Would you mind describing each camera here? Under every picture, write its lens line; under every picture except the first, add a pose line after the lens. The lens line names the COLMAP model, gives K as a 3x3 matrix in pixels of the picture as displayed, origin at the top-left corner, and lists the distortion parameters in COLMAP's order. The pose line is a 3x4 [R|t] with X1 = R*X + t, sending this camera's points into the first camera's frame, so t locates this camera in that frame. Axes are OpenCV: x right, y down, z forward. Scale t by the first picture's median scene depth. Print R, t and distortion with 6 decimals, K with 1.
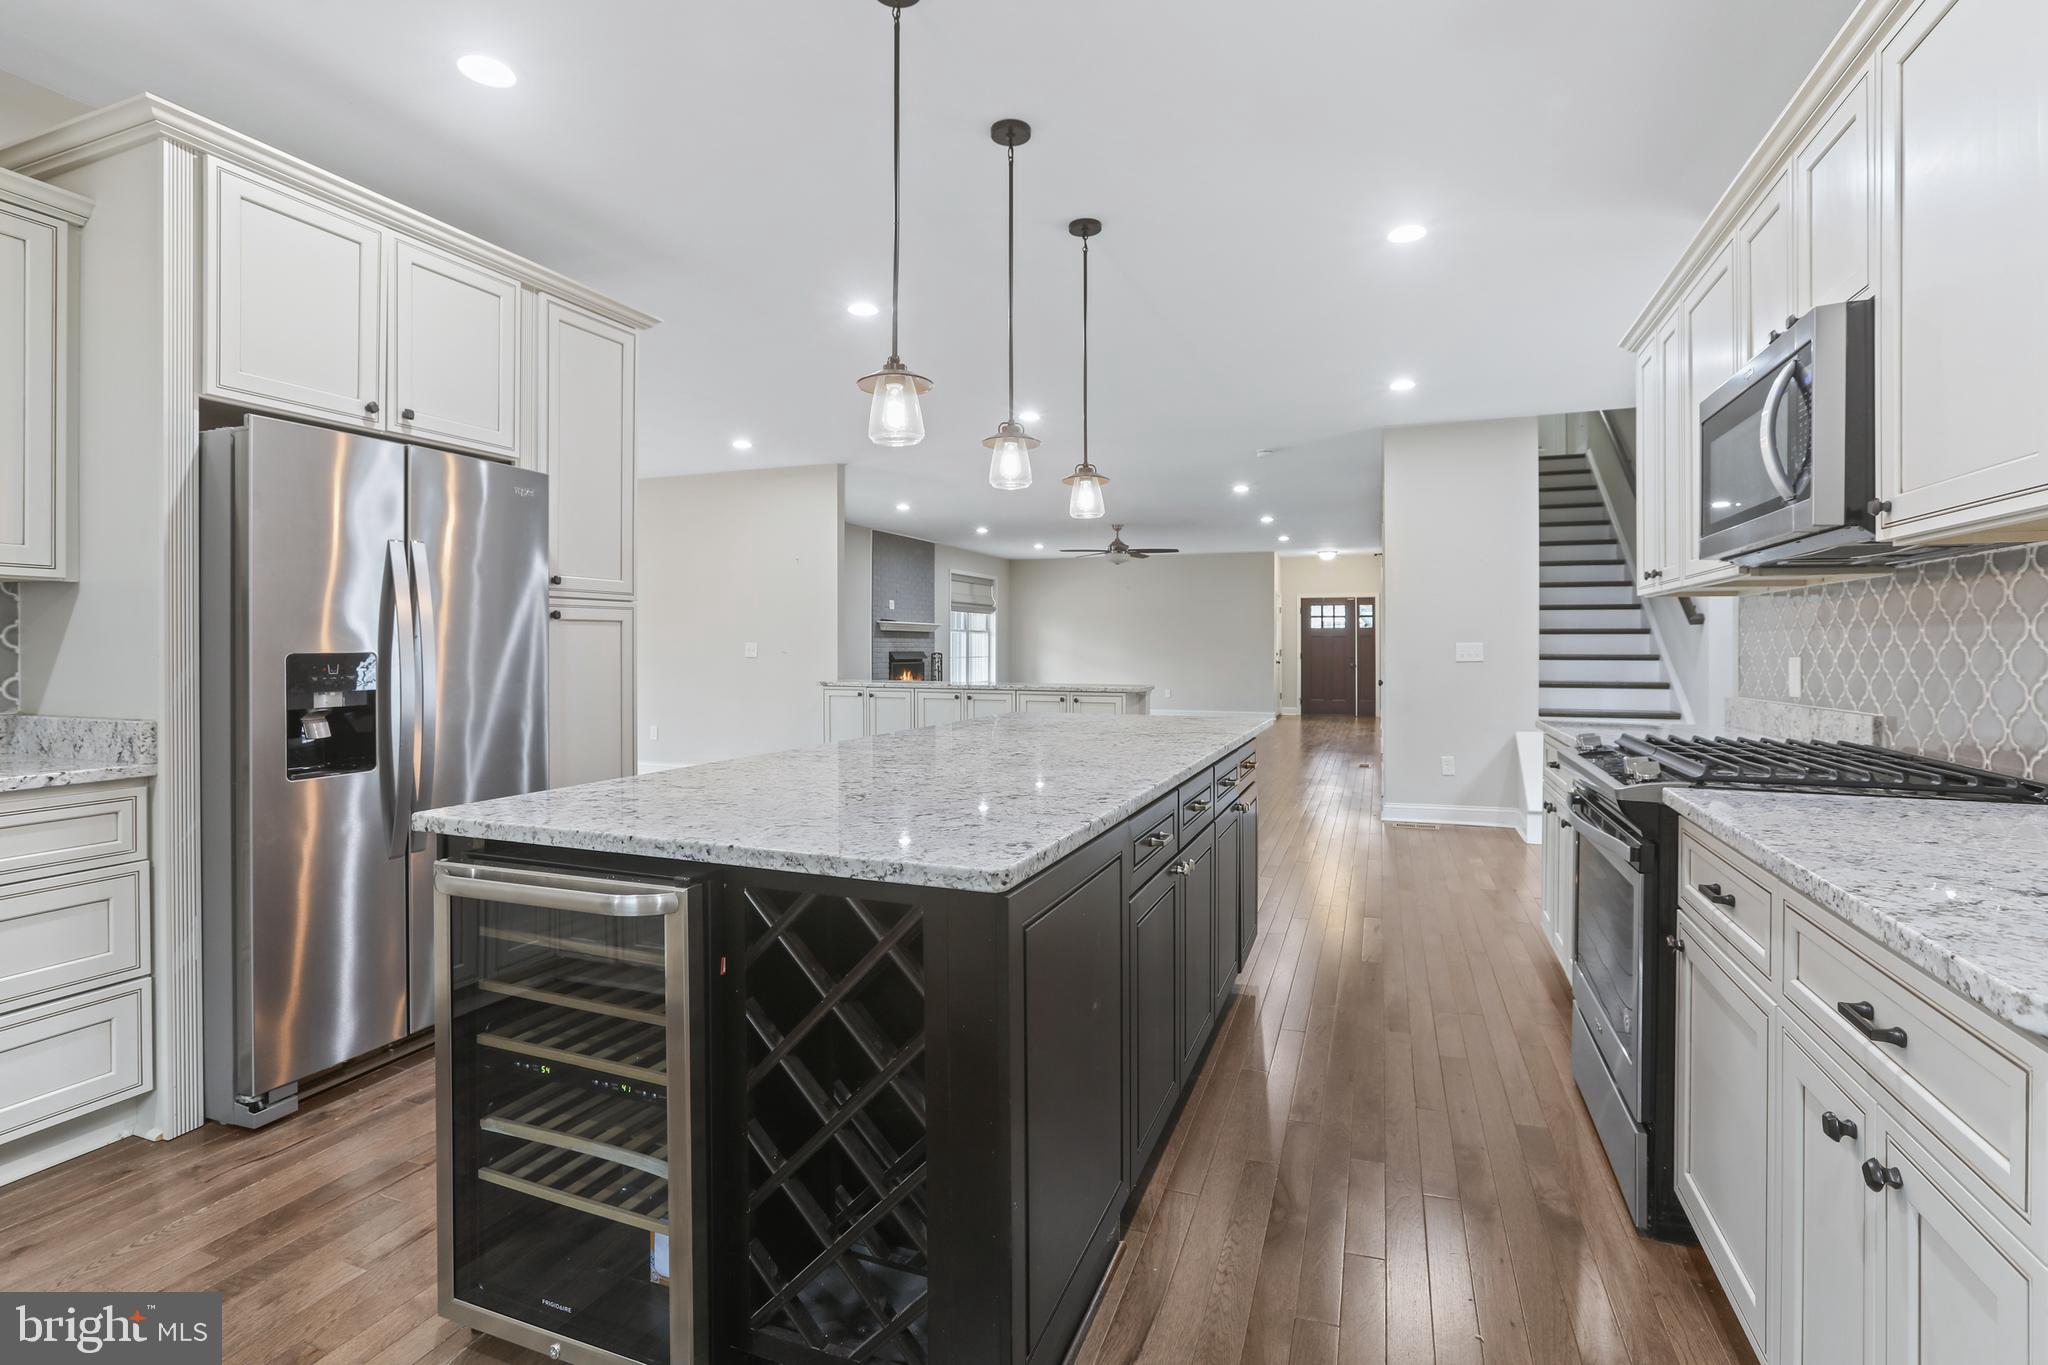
lens RADIAL K [[946.2, 0, 1029.2], [0, 946.2, 645.8], [0, 0, 1]] dist [-0.036661, 0.017885]
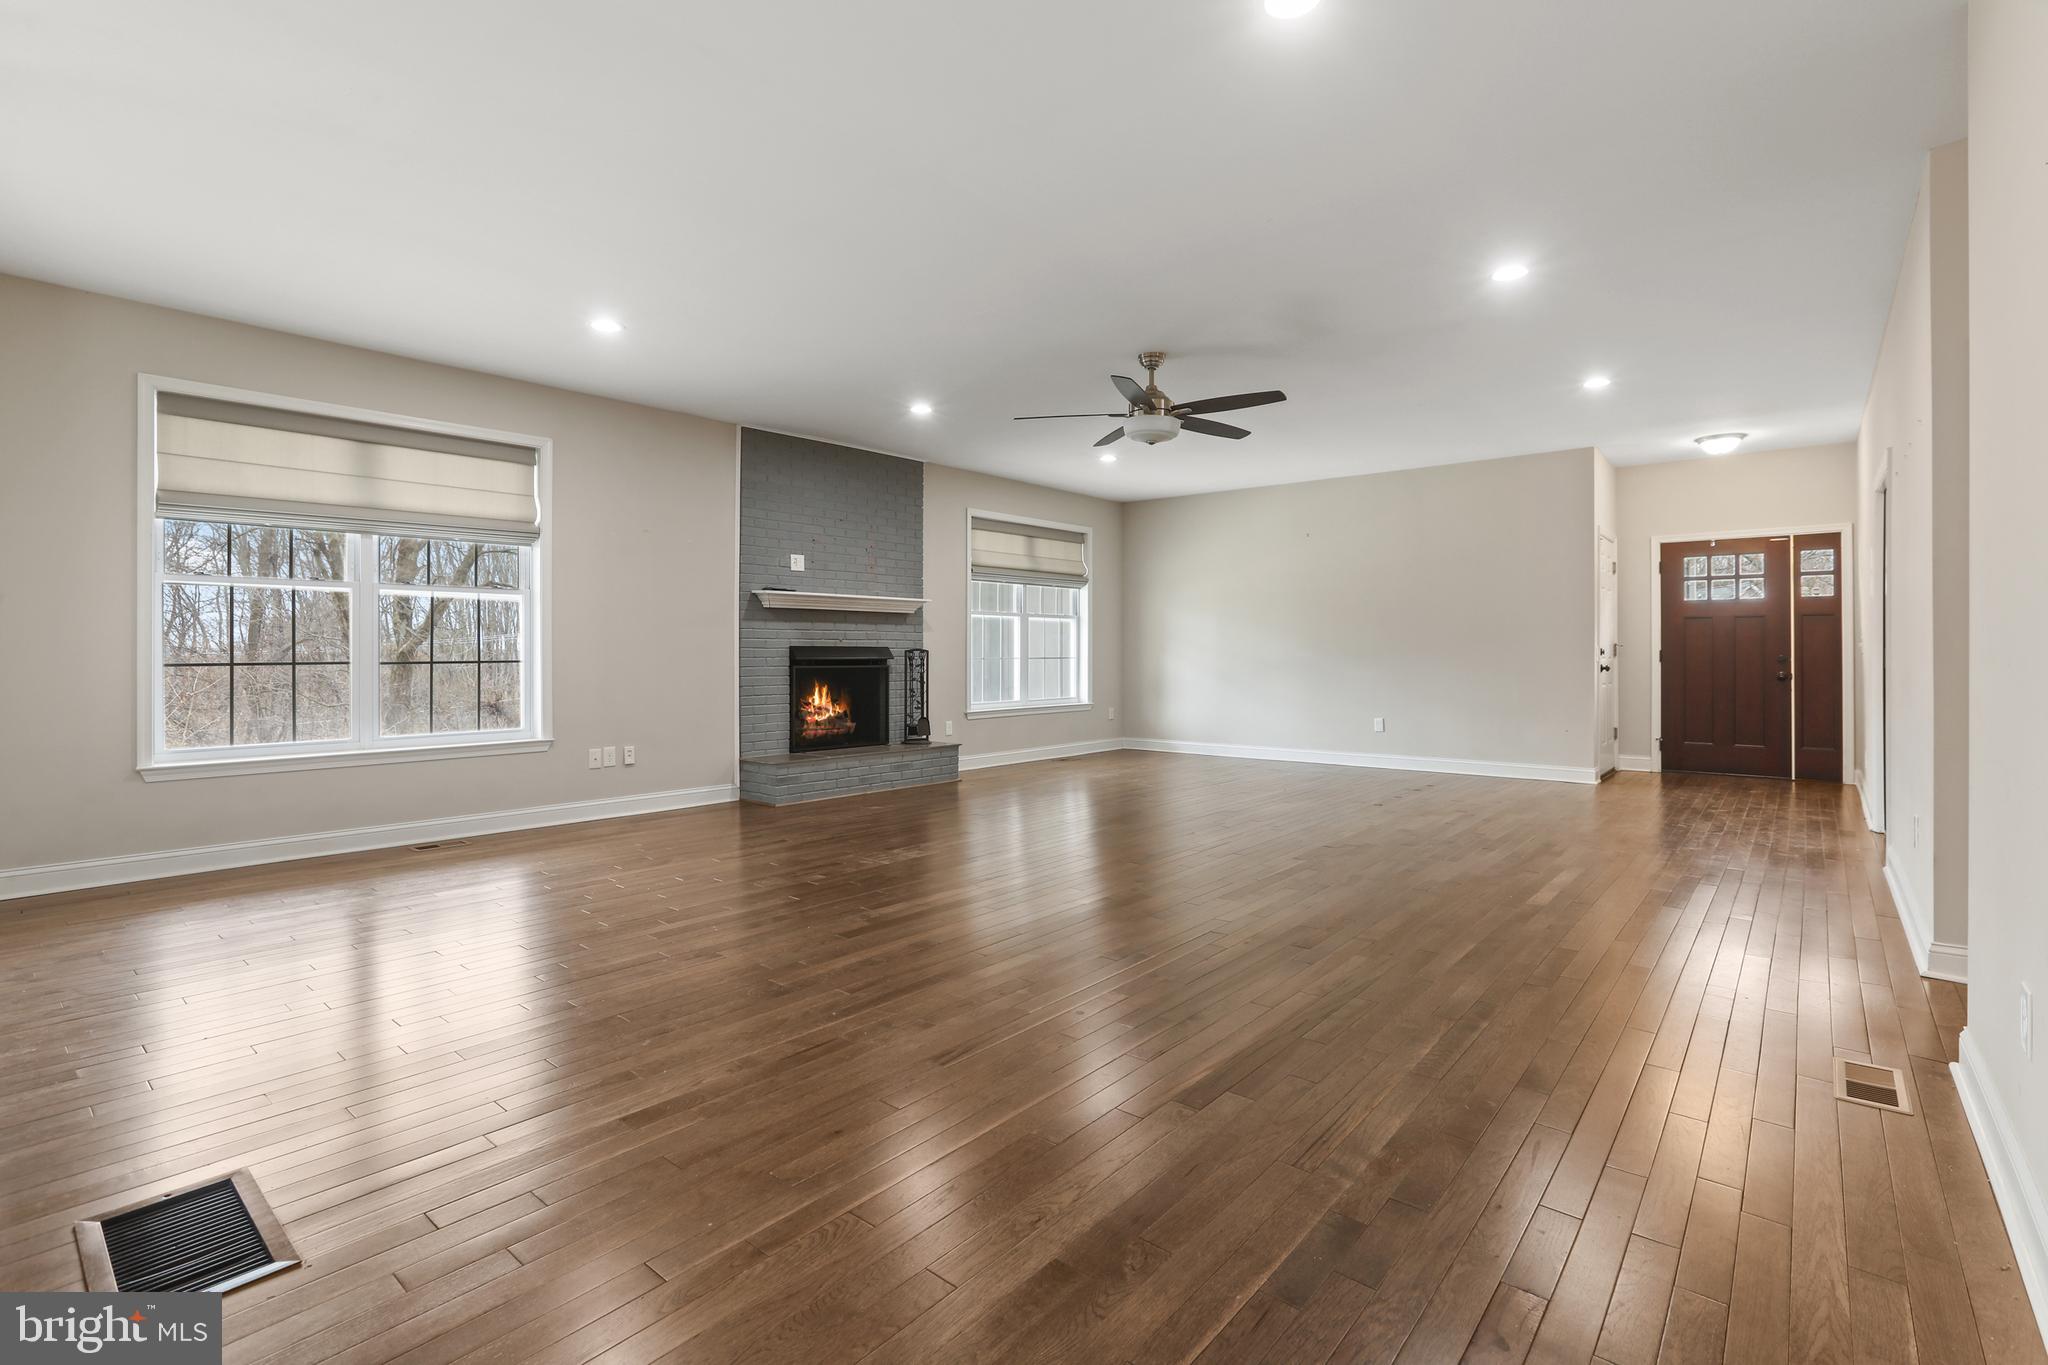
lens RADIAL K [[946.2, 0, 1029.2], [0, 946.2, 645.8], [0, 0, 1]] dist [-0.036661, 0.017885]
pose [[0.942737, -0.003759, -0.333517, 0.758484], [0.002001, 0.999982, -0.005613, 0.040644], [0.333532, 0.004625, 0.942727, 2.317692]]
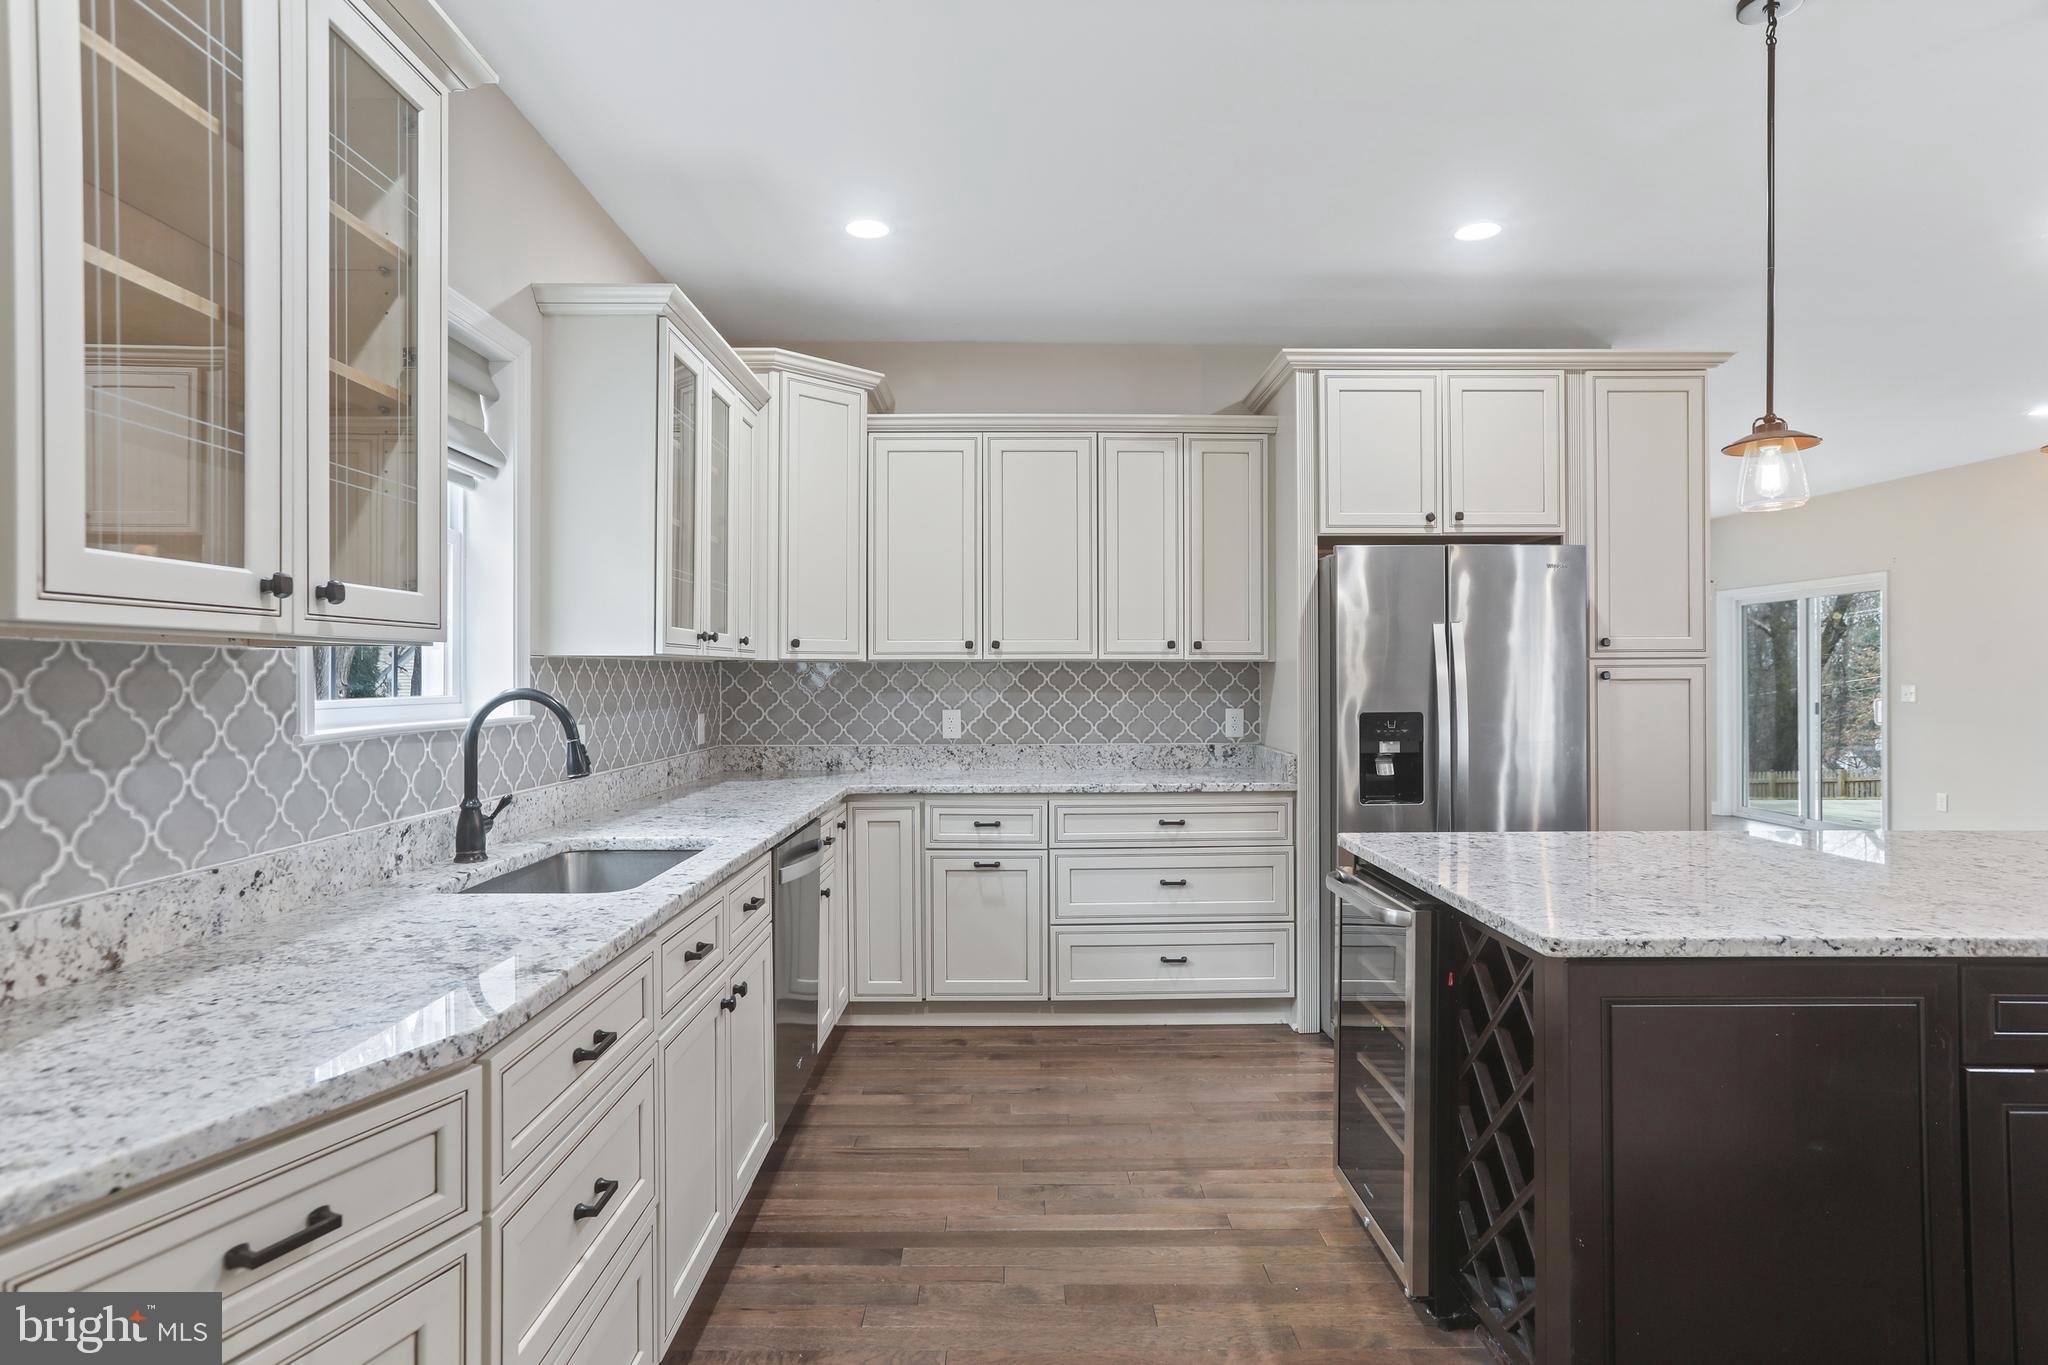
lens RADIAL K [[1096.1, 0, 1029.9], [0, 1096.1, 660.4], [0, 0, 1]] dist [-0.059712, 0.079388]
pose [[0.372369, -0.011456, -0.928014, 0.447748], [0.002612, 0.999933, -0.011296, -0.044252], [0.928081, 0.001782, 0.372374, -0.053674]]
